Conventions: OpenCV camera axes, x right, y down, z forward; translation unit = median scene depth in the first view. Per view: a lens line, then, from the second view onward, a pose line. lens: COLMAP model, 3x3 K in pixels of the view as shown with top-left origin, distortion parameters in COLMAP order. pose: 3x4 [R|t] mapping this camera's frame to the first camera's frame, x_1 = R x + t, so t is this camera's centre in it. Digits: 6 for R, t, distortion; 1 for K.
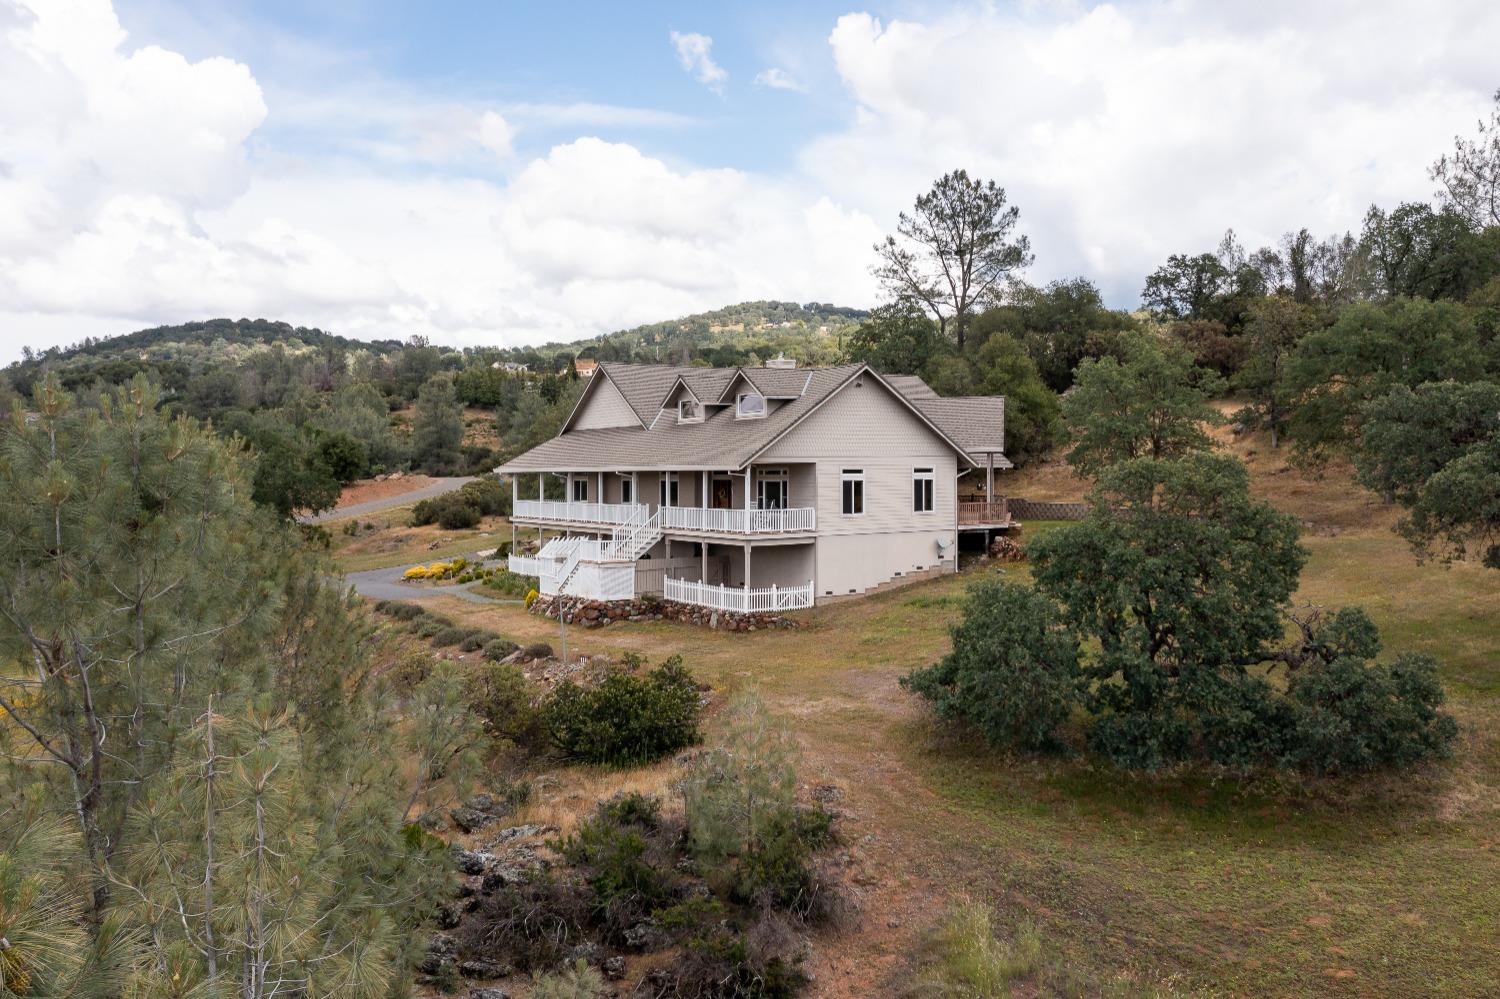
lens RADIAL K [[1181.9, 0, 750.1], [0, 1181.9, 494.0], [0, 0, 1]] dist [-0.004311, -0.006684]
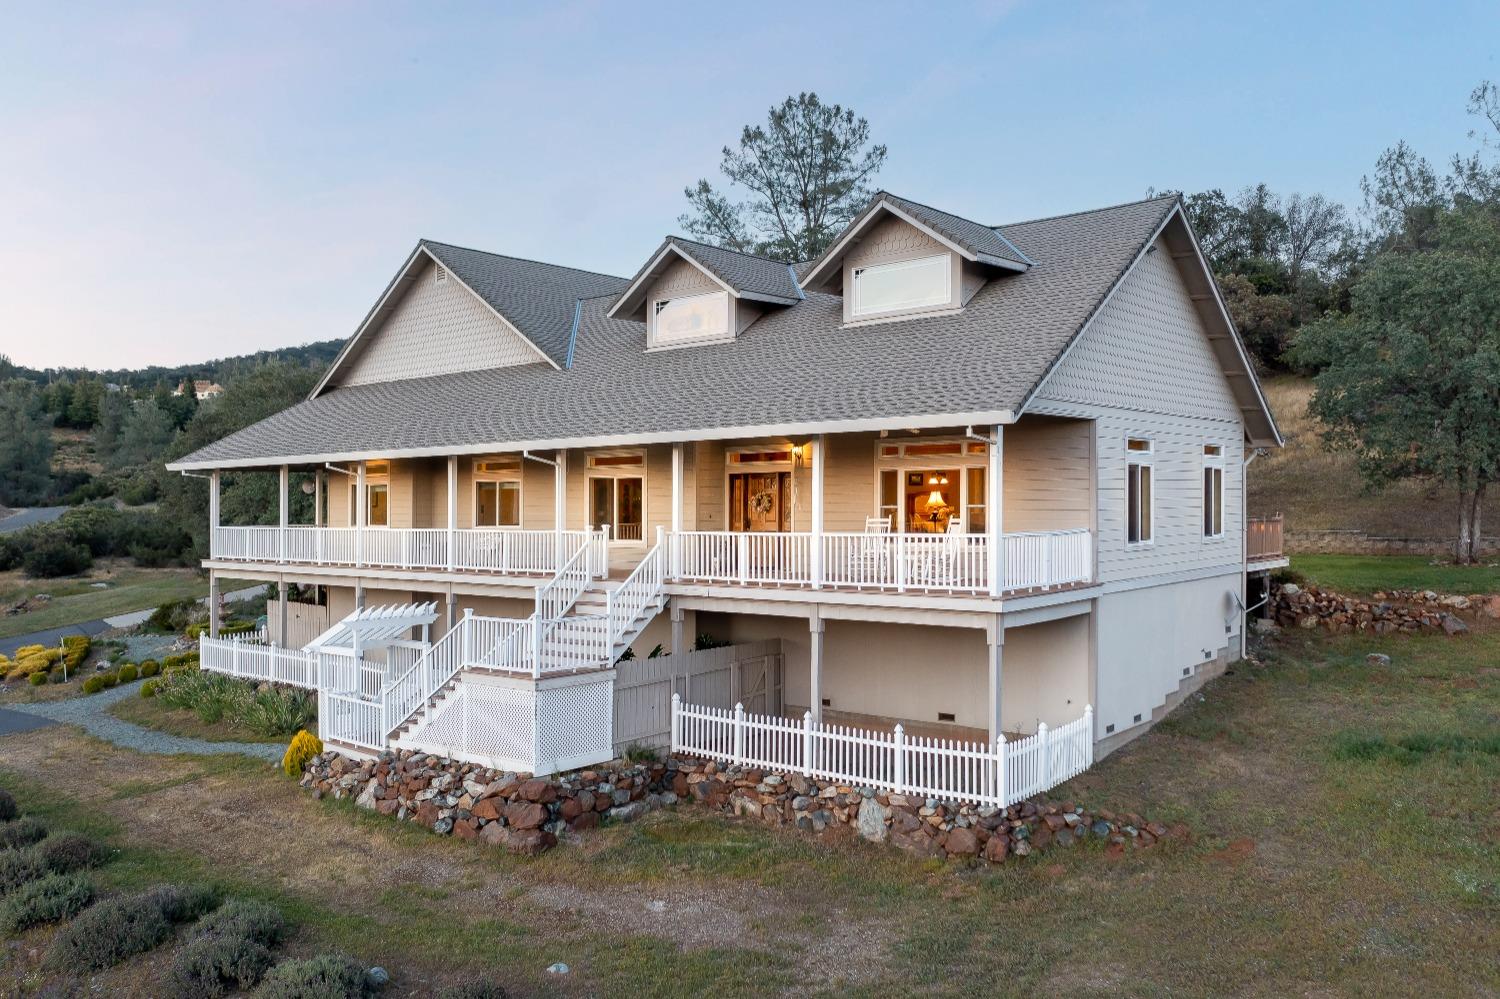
lens RADIAL K [[1181.9, 0, 751.1], [0, 1181.9, 499.4], [0, 0, 1]] dist [-0.004311, -0.006684]
pose [[0.954712, -0.000413, 0.297533, -0.133239], [0.007667, 0.999701, -0.023216, 0.007457], [-0.297434, 0.024446, 0.954429, 0.462561]]
